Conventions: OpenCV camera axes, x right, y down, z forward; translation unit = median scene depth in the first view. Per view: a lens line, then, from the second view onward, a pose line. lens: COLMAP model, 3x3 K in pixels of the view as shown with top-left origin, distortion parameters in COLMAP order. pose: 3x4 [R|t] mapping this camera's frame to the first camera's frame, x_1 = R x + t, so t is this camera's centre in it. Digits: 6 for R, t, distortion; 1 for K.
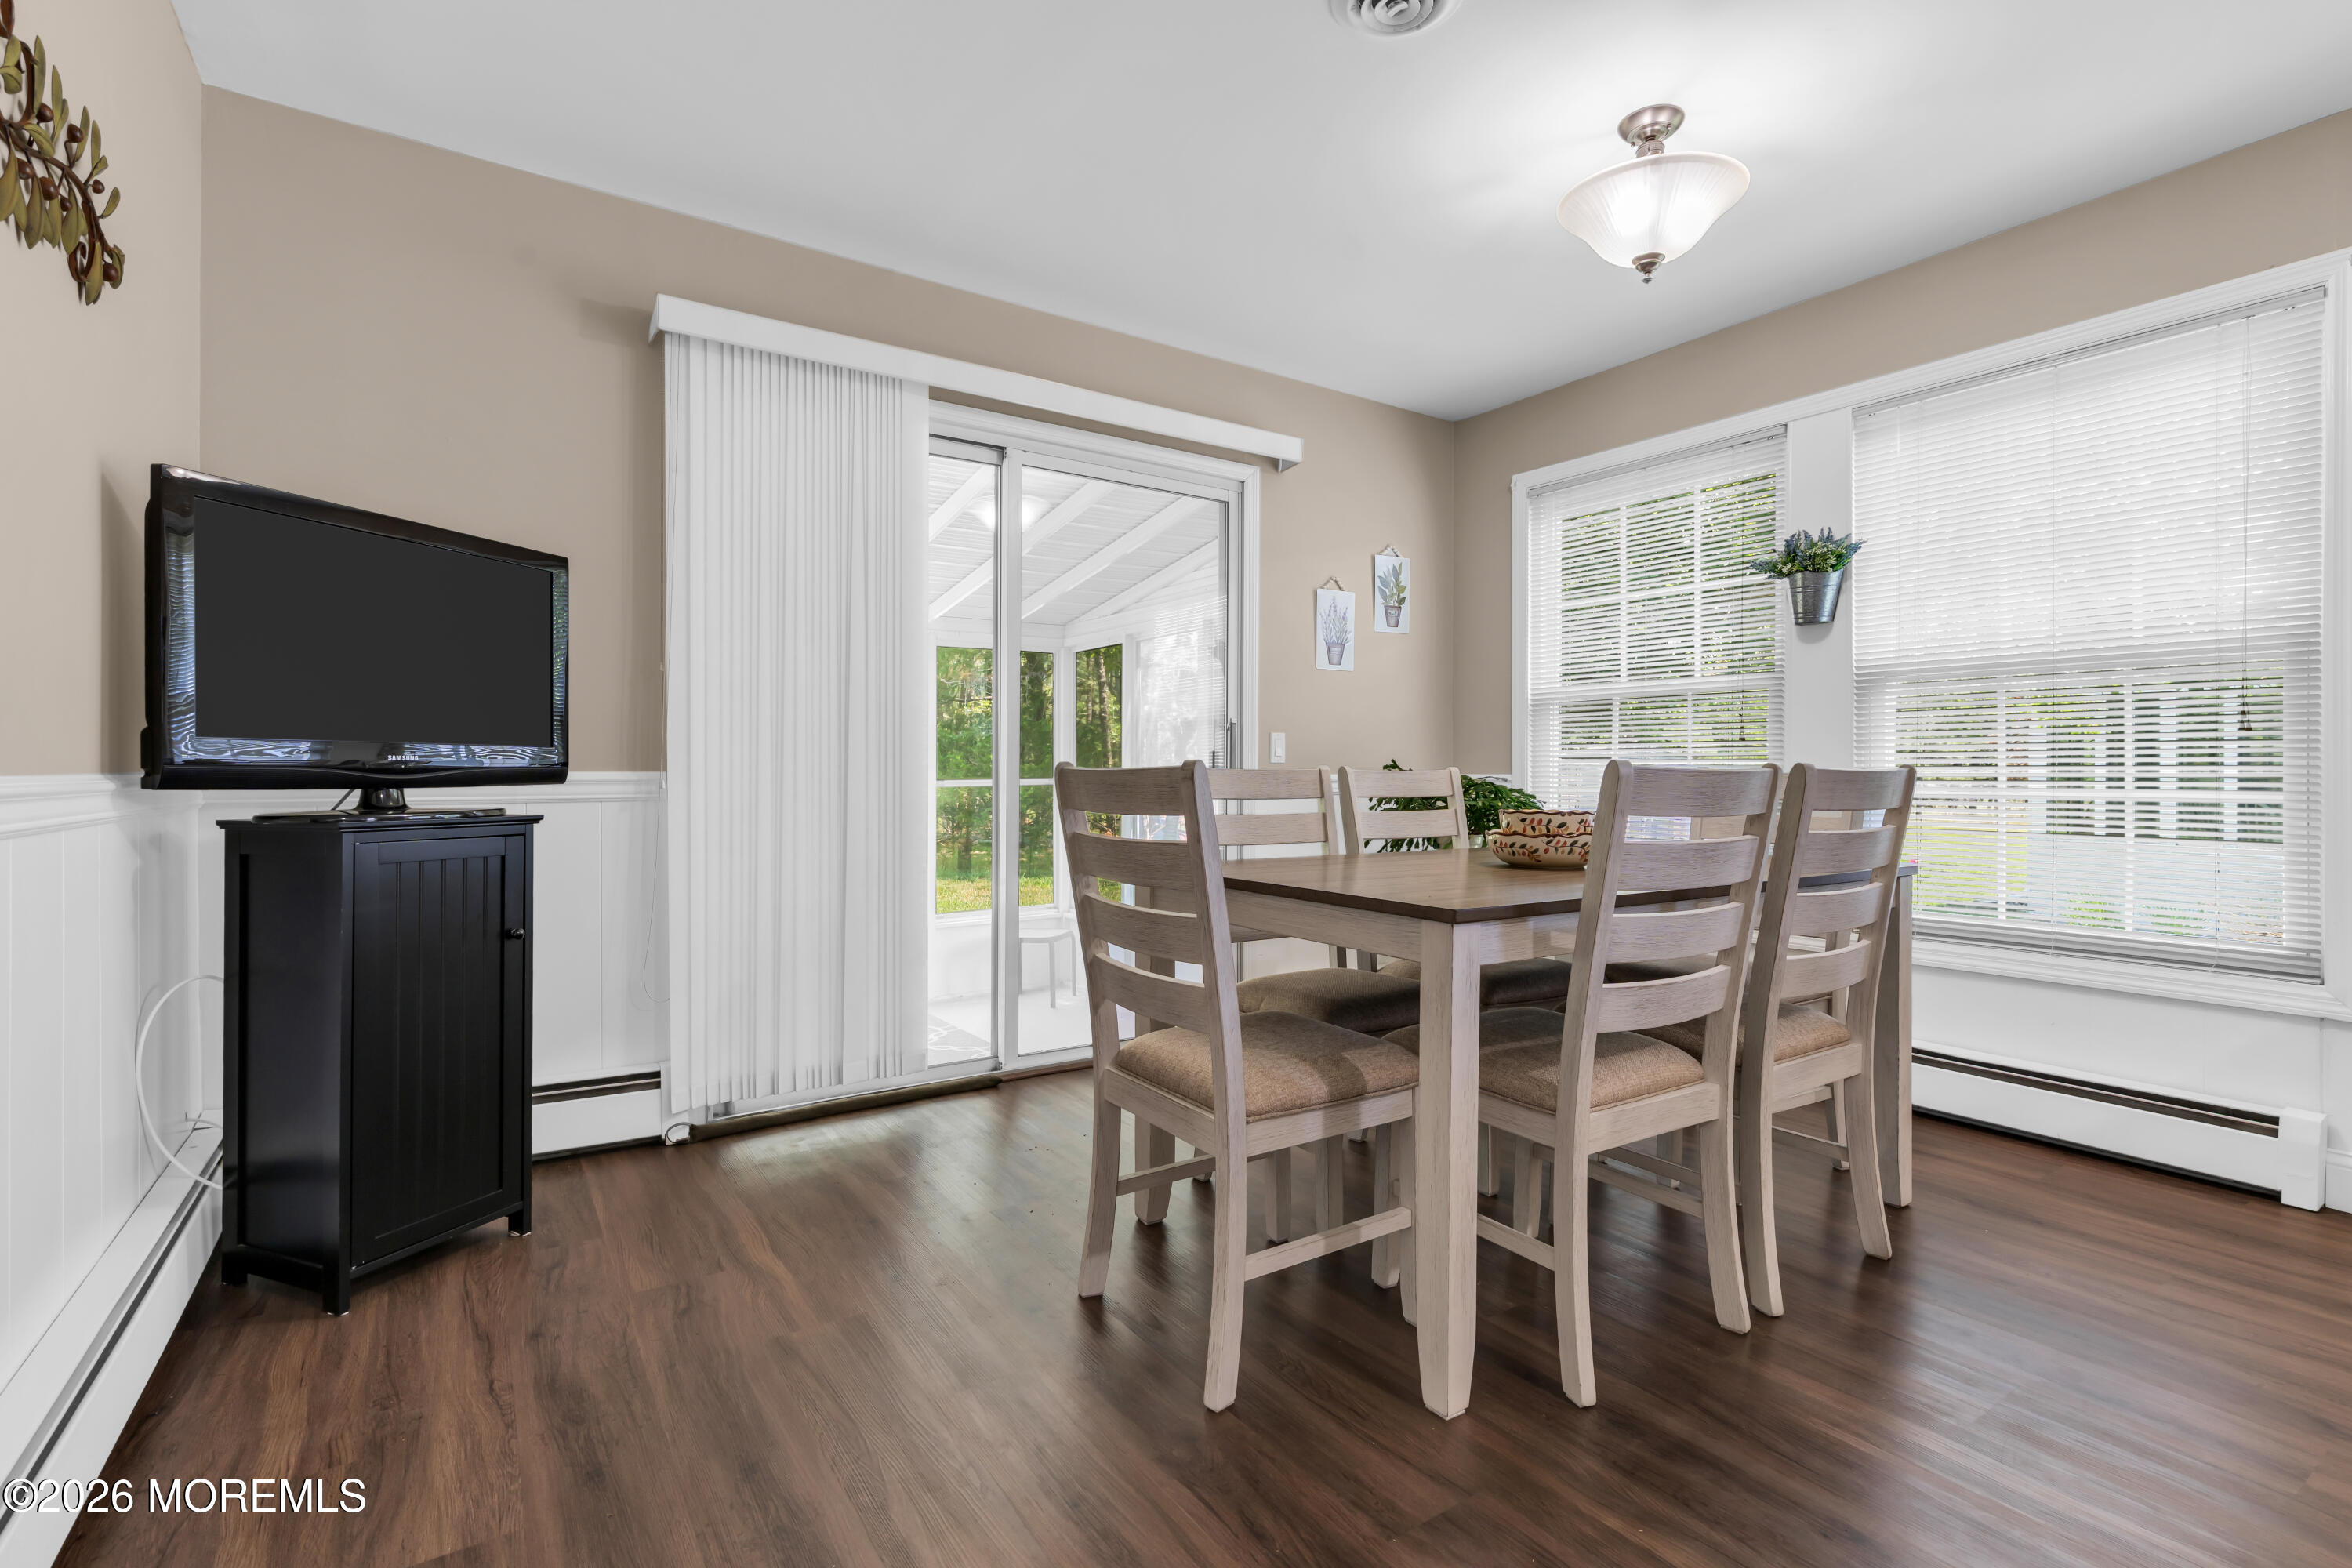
lens RADIAL K [[1066.8, 0, 1178.6], [0, 1066.8, 767.4], [0, 0, 1]] dist [-0.010179, 0.006444]
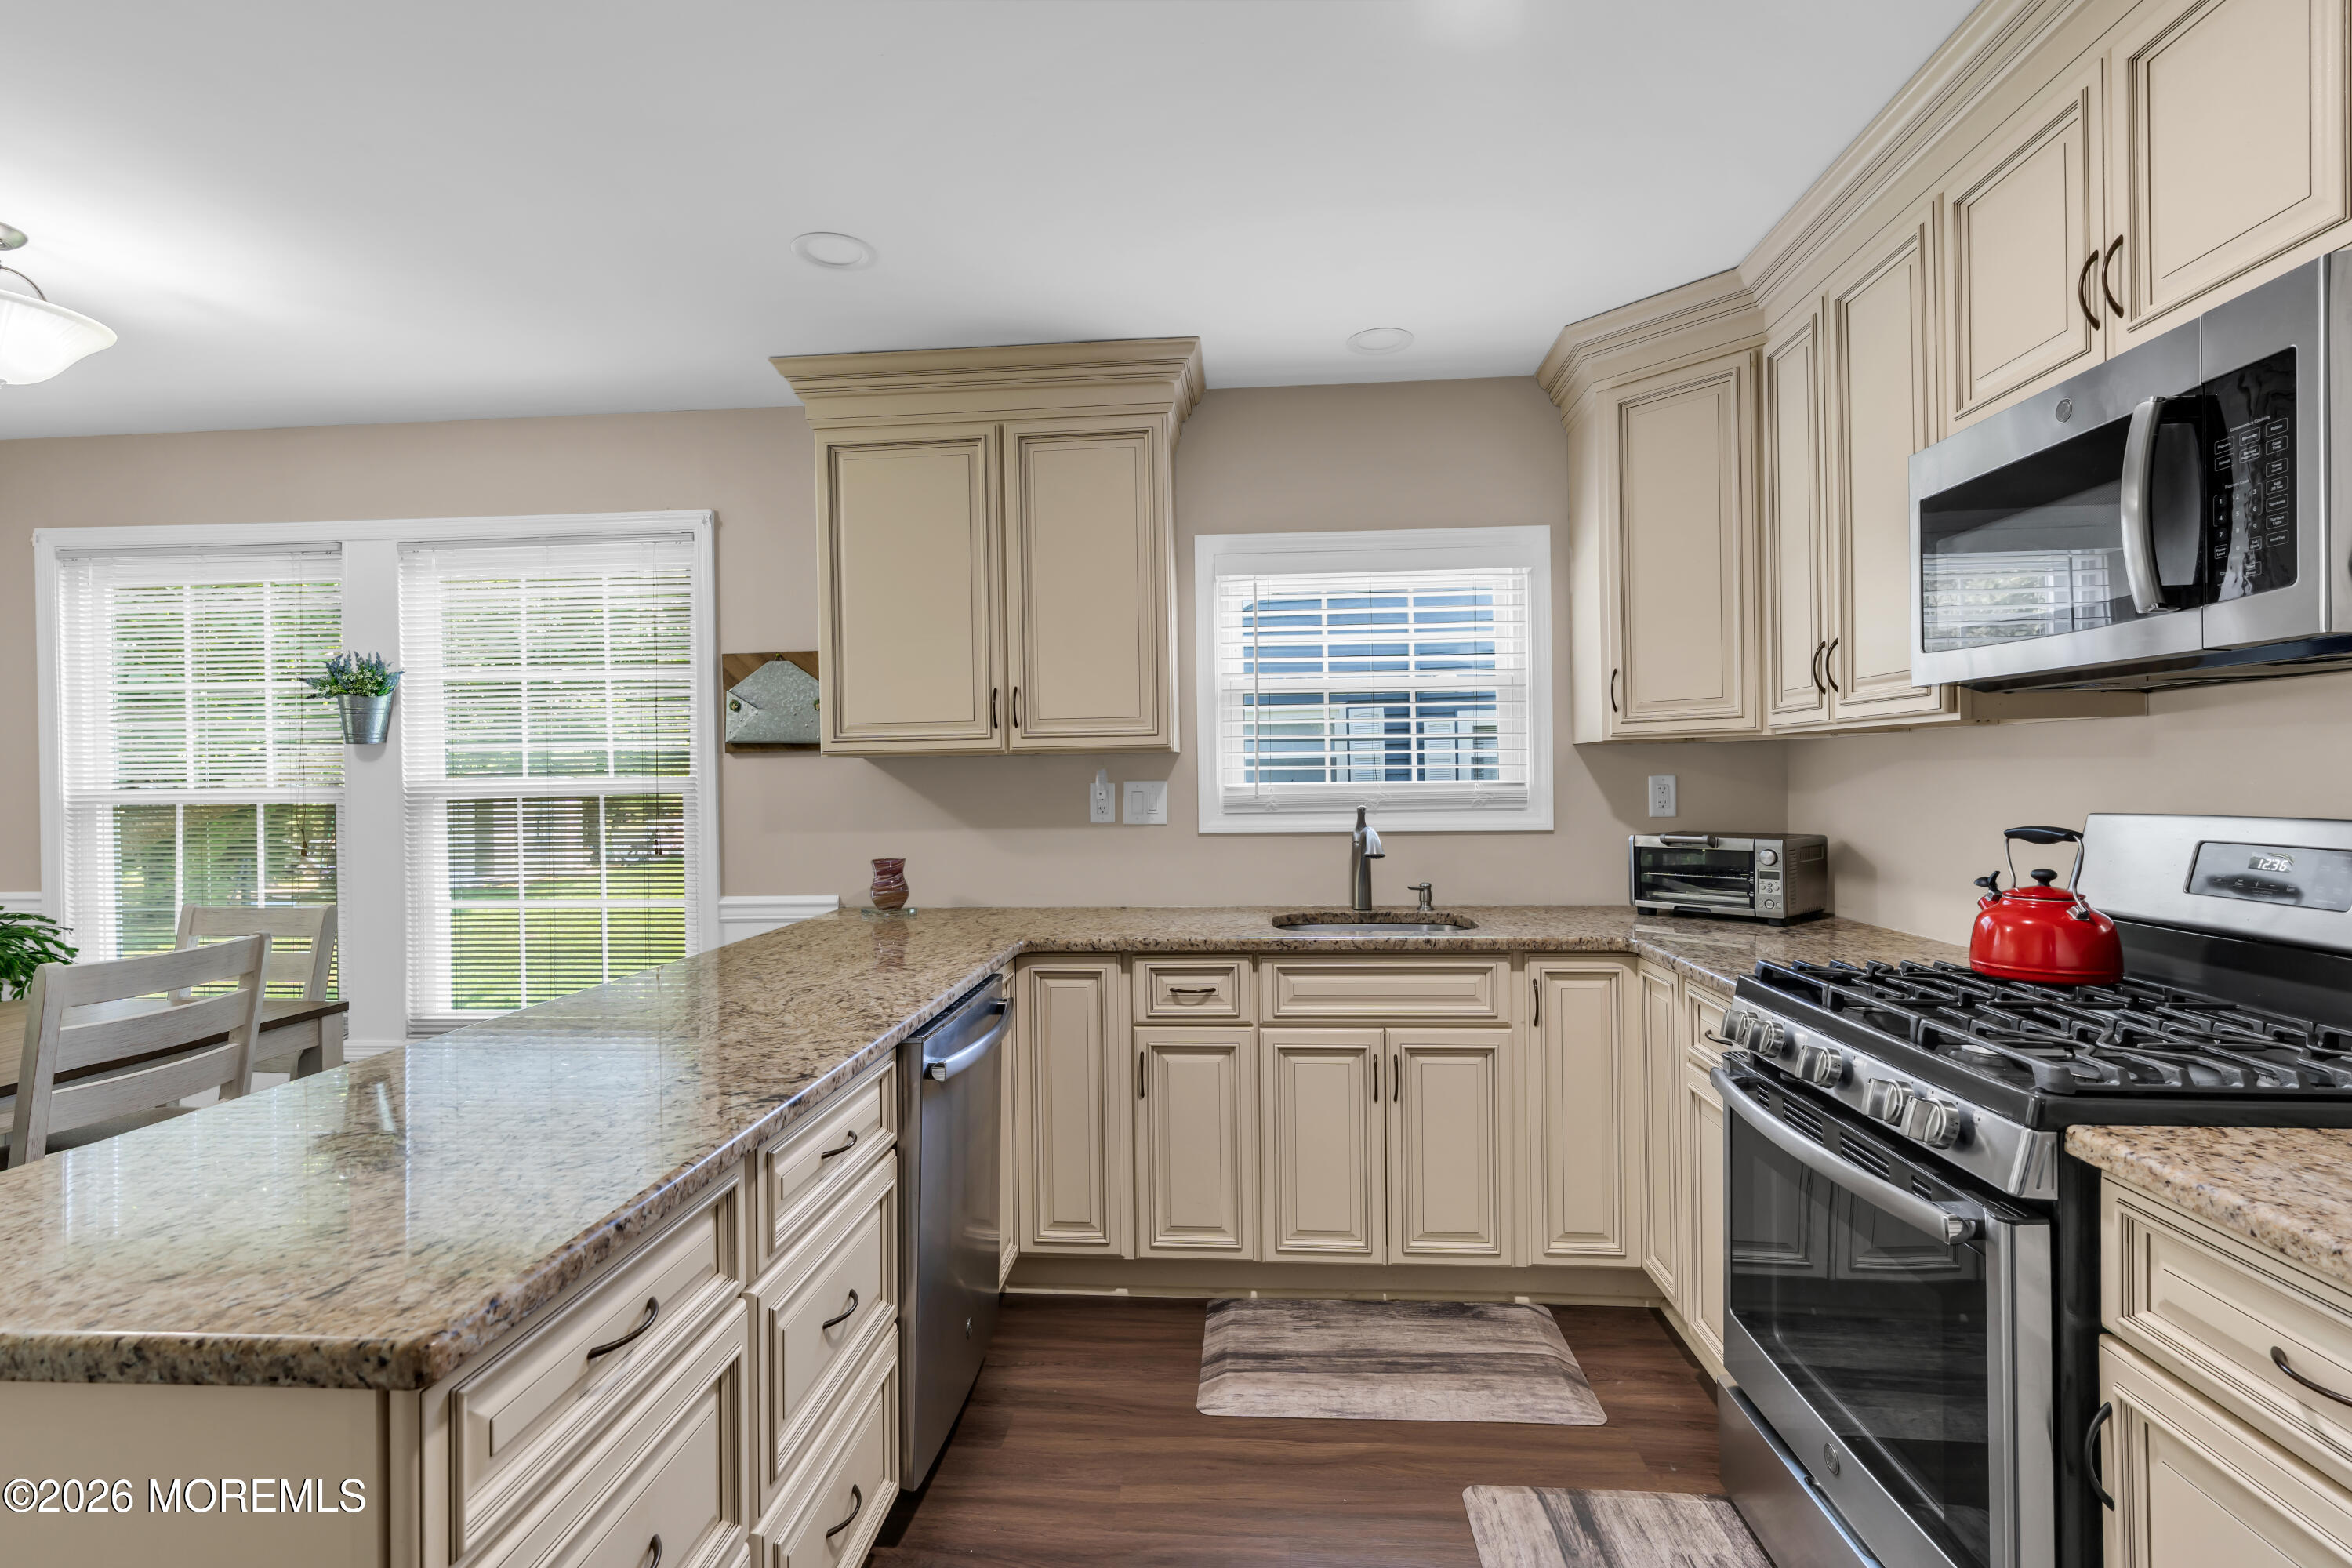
lens RADIAL K [[1106.2, 0, 1178.2], [0, 1106.2, 783.4], [0, 0, 1]] dist [-0.012811, 0.005312]
pose [[0.610441, -0.010771, 0.791989, 0.308729], [0.014274, 0.999895, 0.002597, -0.116287], [-0.791933, 0.009719, 0.610530, -0.343088]]
